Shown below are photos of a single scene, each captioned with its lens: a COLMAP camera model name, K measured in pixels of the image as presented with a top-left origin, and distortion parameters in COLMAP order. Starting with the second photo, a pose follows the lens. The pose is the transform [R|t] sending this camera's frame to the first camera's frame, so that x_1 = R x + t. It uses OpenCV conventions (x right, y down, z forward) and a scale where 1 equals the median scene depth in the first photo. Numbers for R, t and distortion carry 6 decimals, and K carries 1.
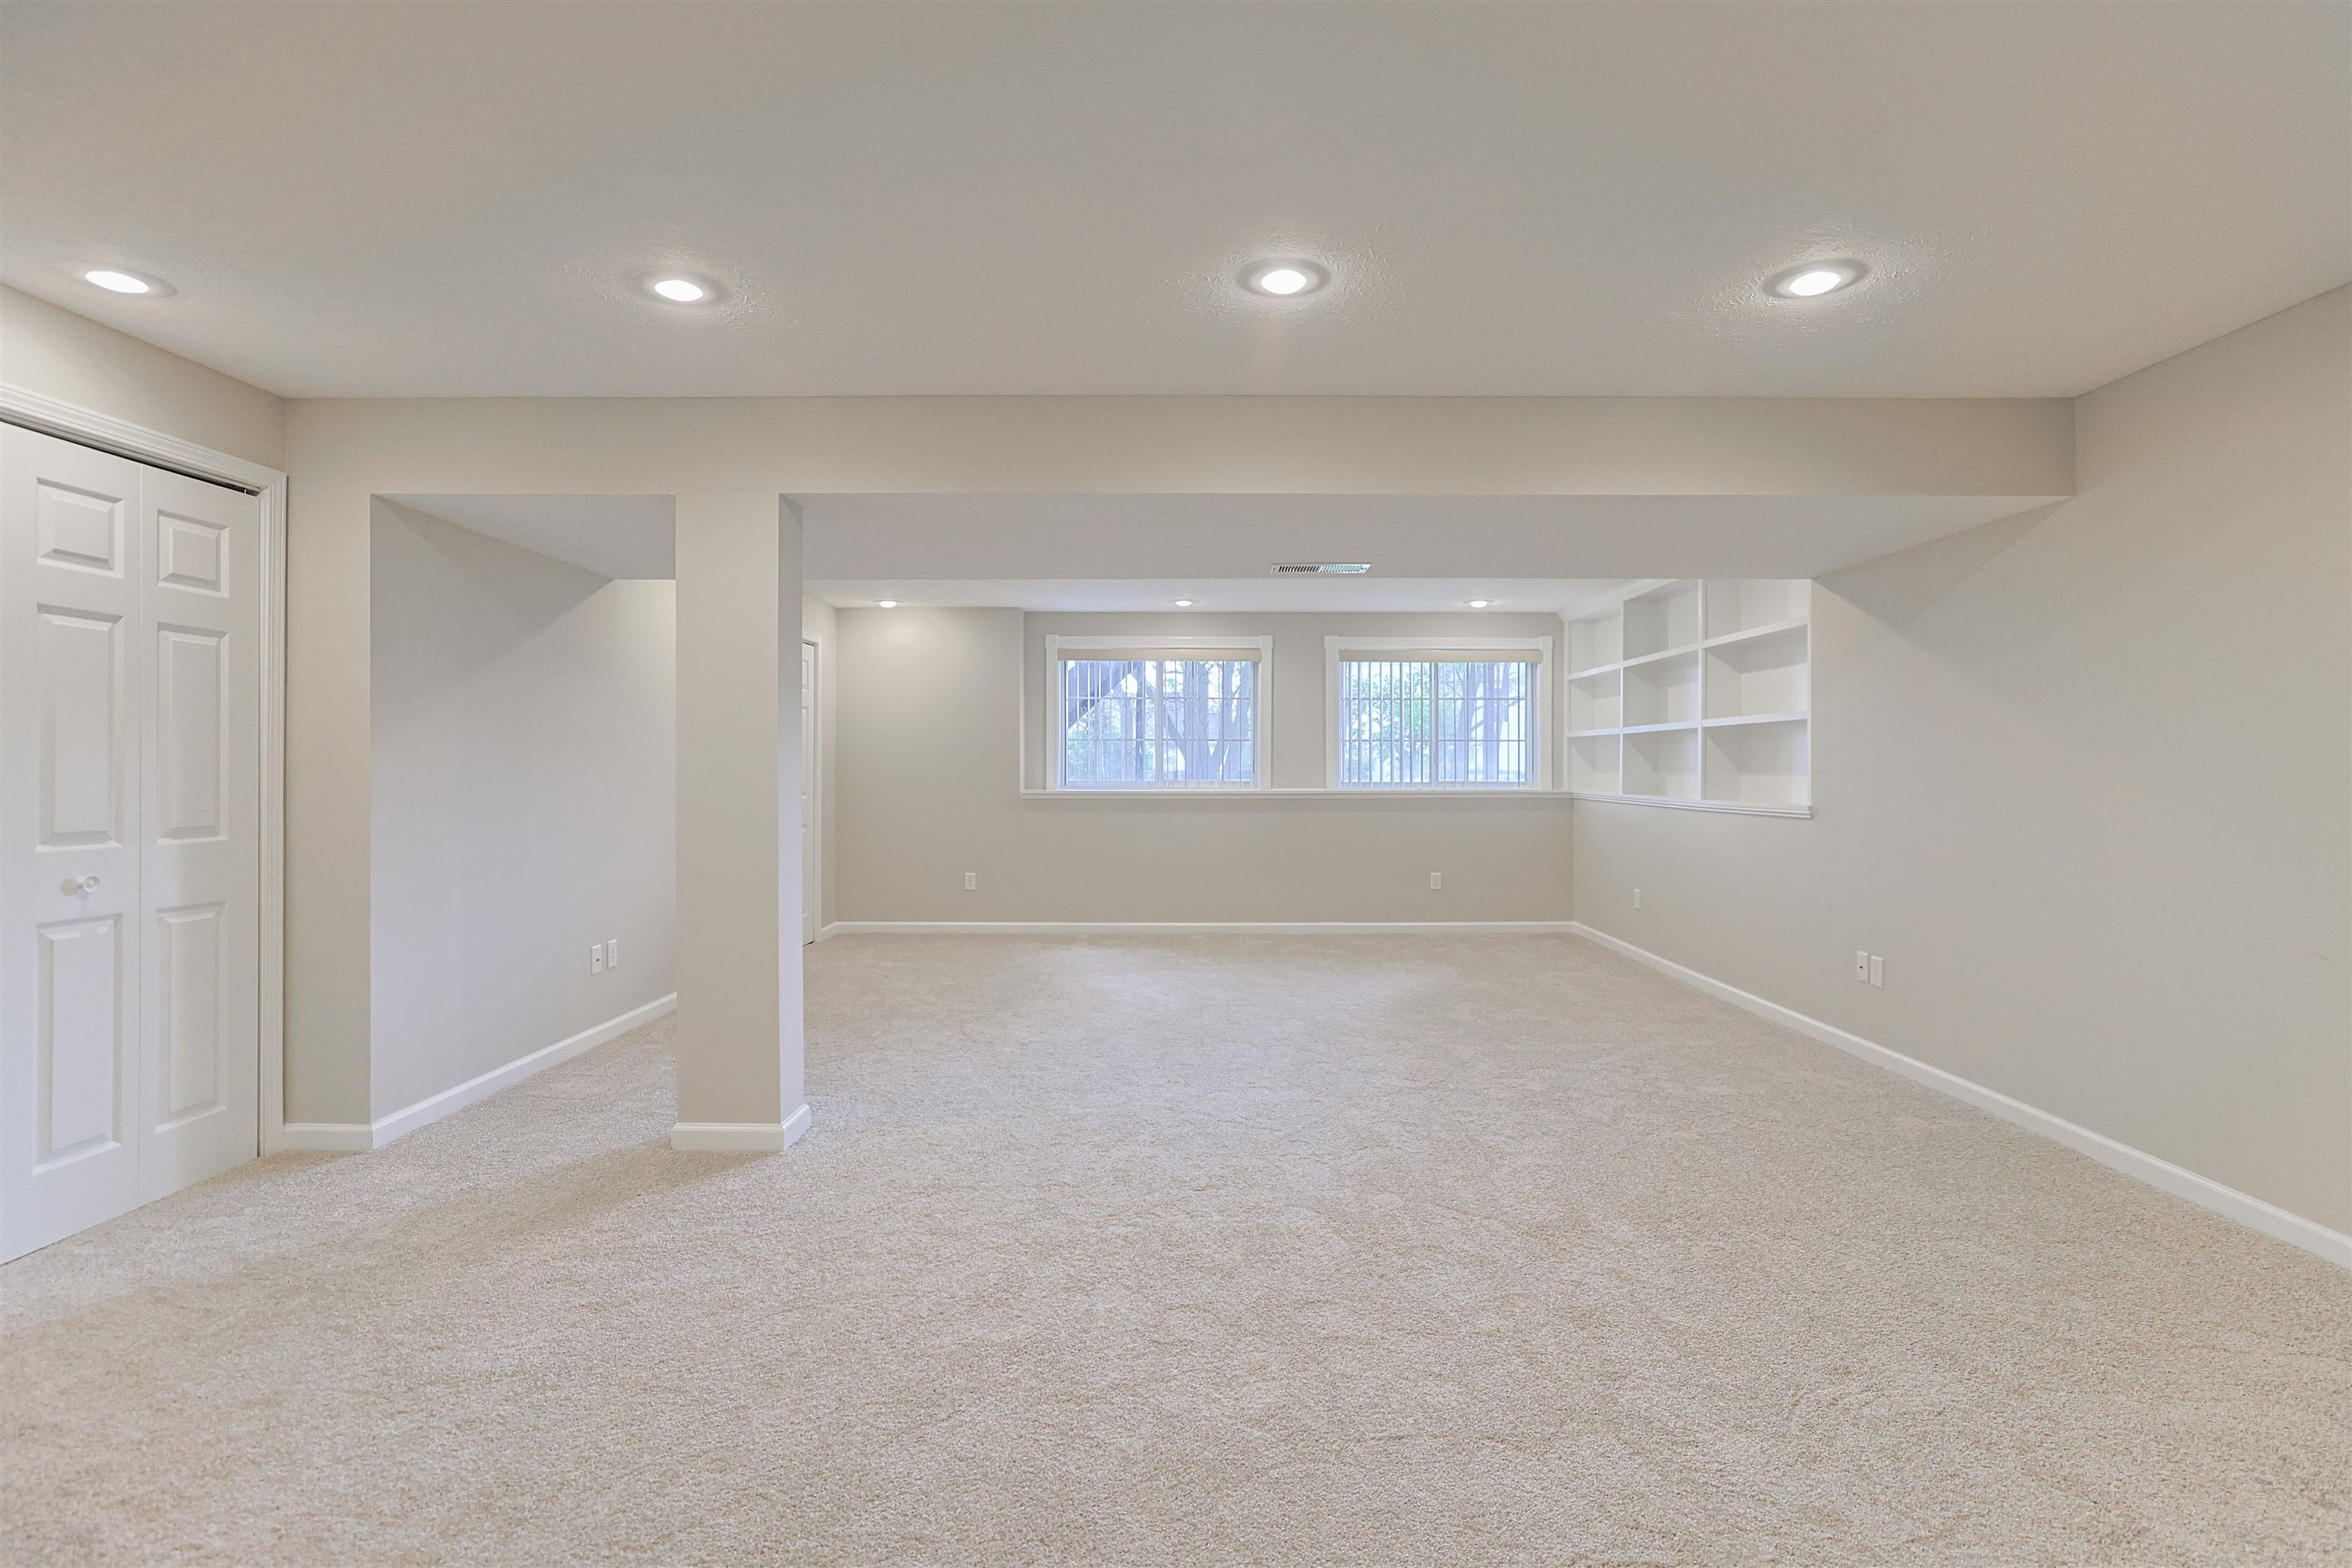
lens RADIAL K [[1156.2, 0, 1174.4], [0, 1156.2, 766.0], [0, 0, 1]] dist [-0.018296, 0.013751]
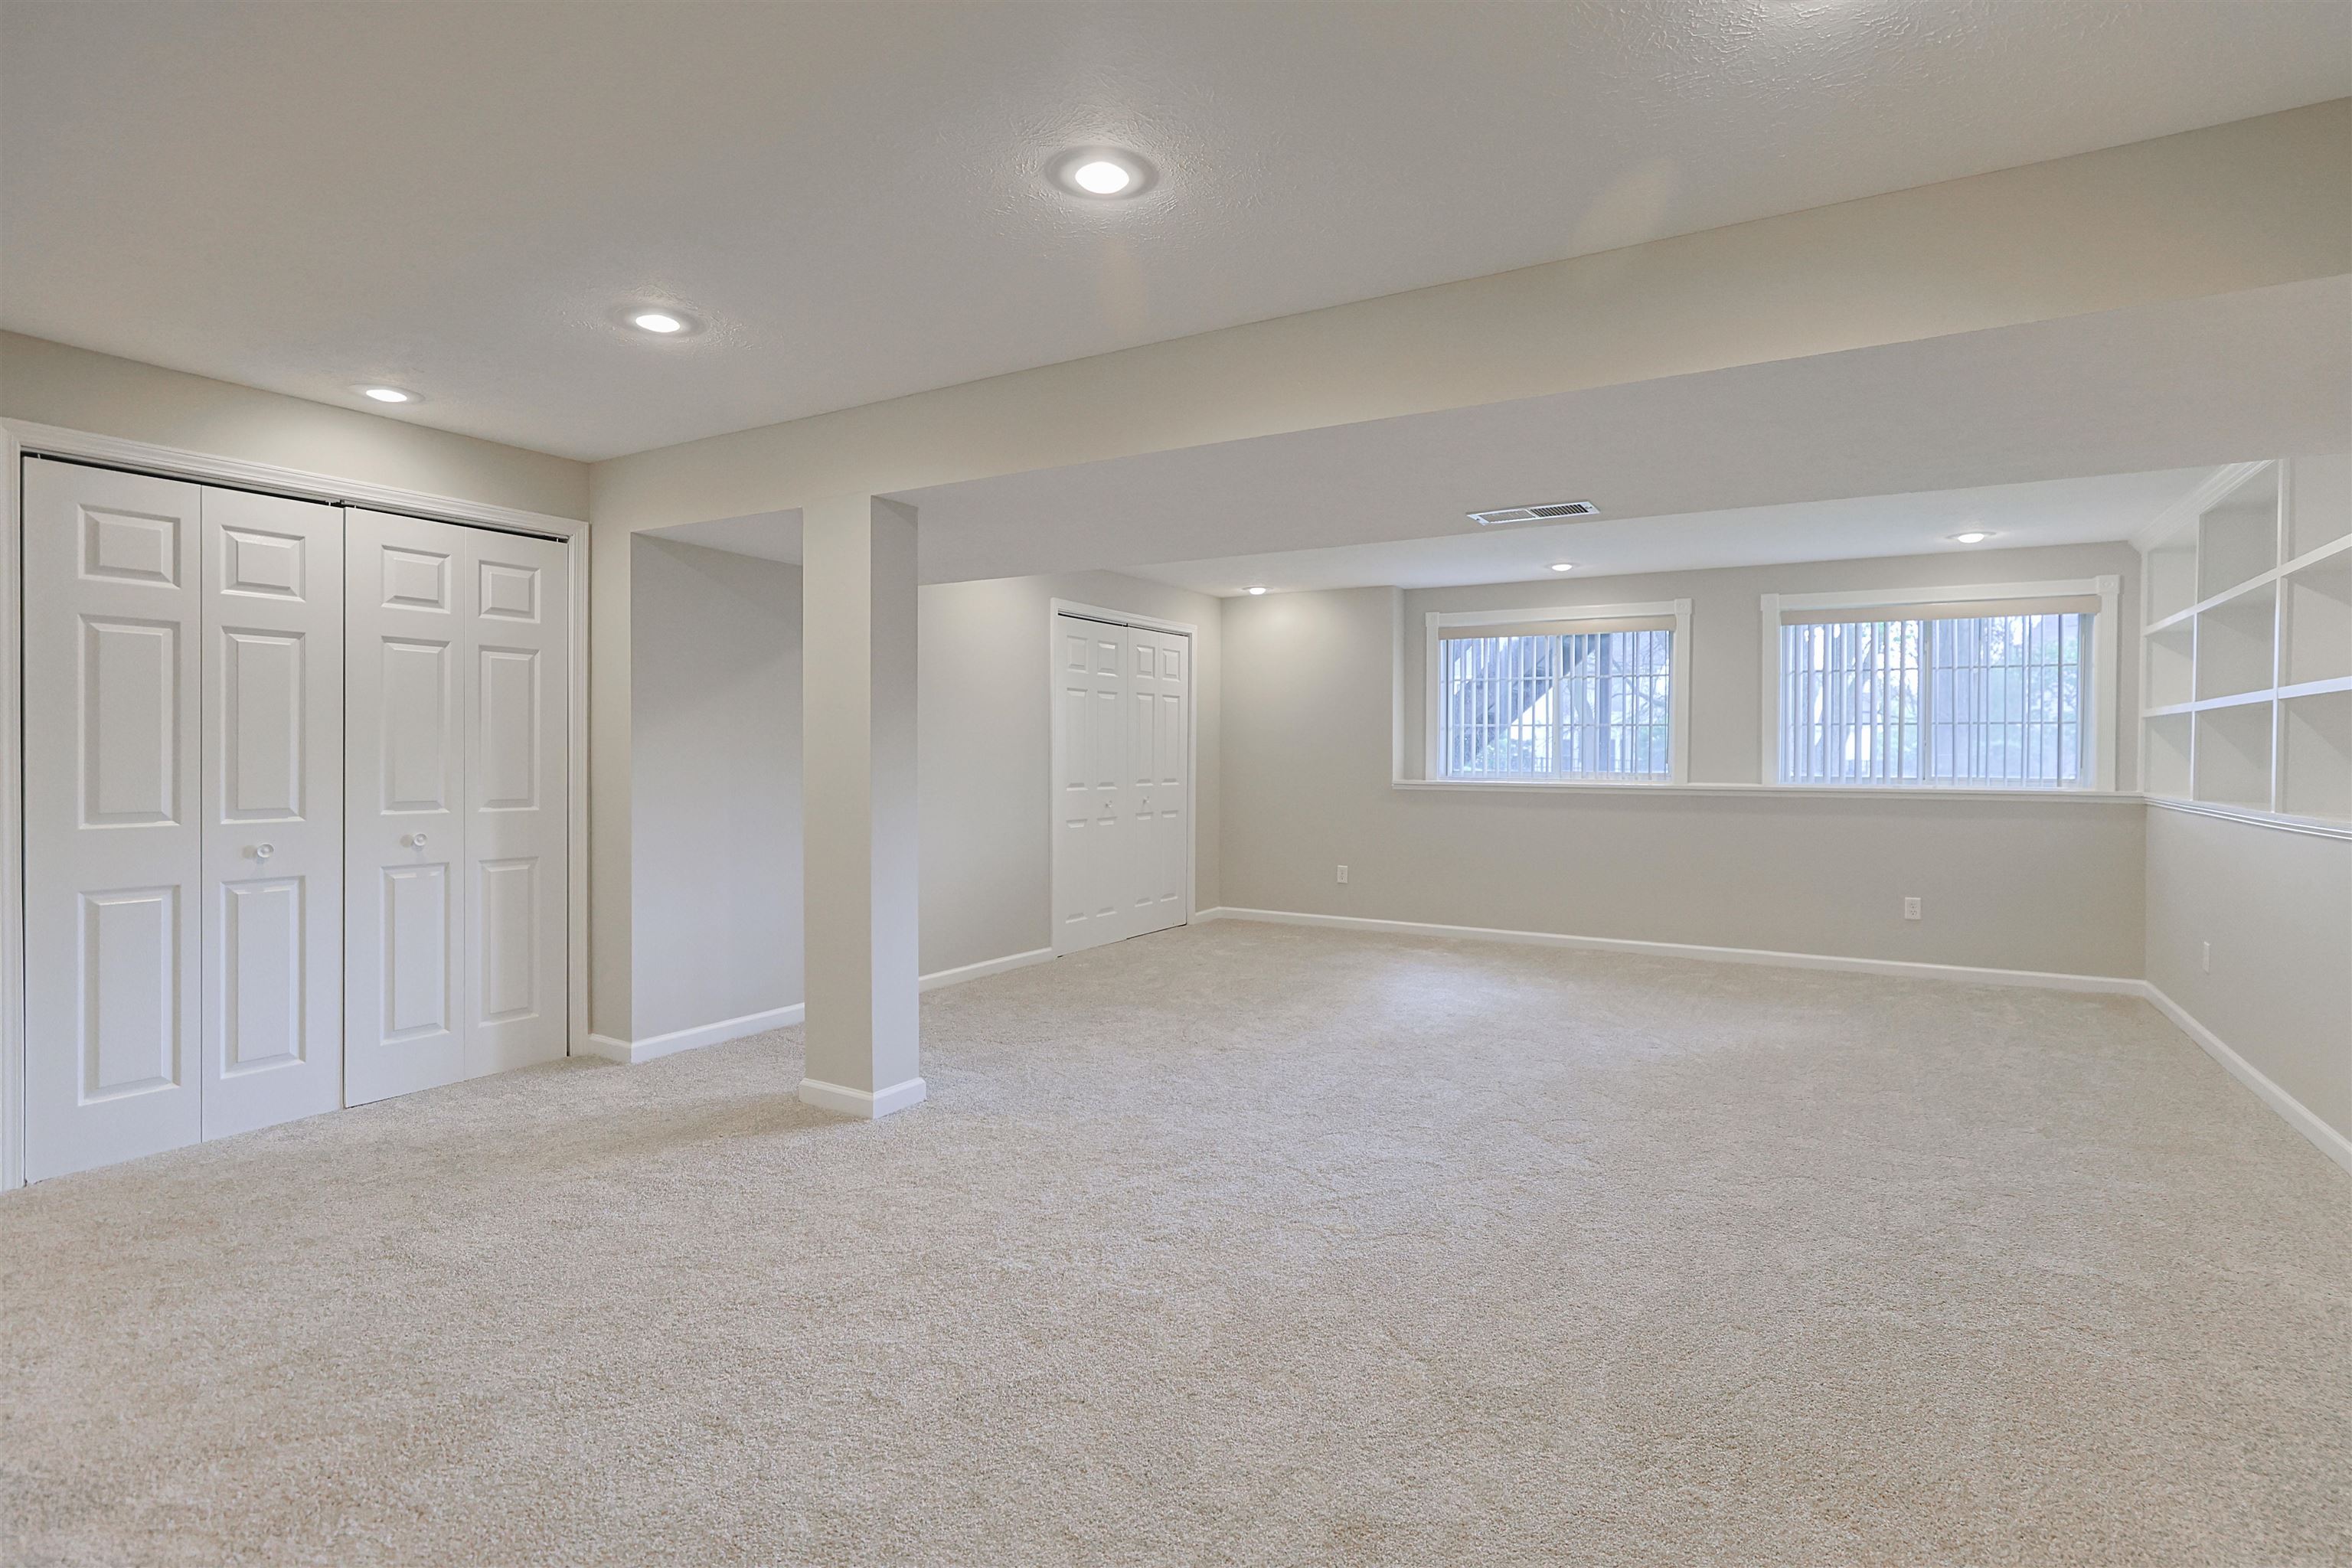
lens RADIAL K [[1156.2, 0, 1174.4], [0, 1156.2, 766.0], [0, 0, 1]] dist [-0.018296, 0.013751]
pose [[0.861856, 0.009593, -0.507063, 0.428041], [-0.003734, 0.999914, 0.012571, -0.004069], [0.507140, -0.008941, 0.861817, 0.228761]]
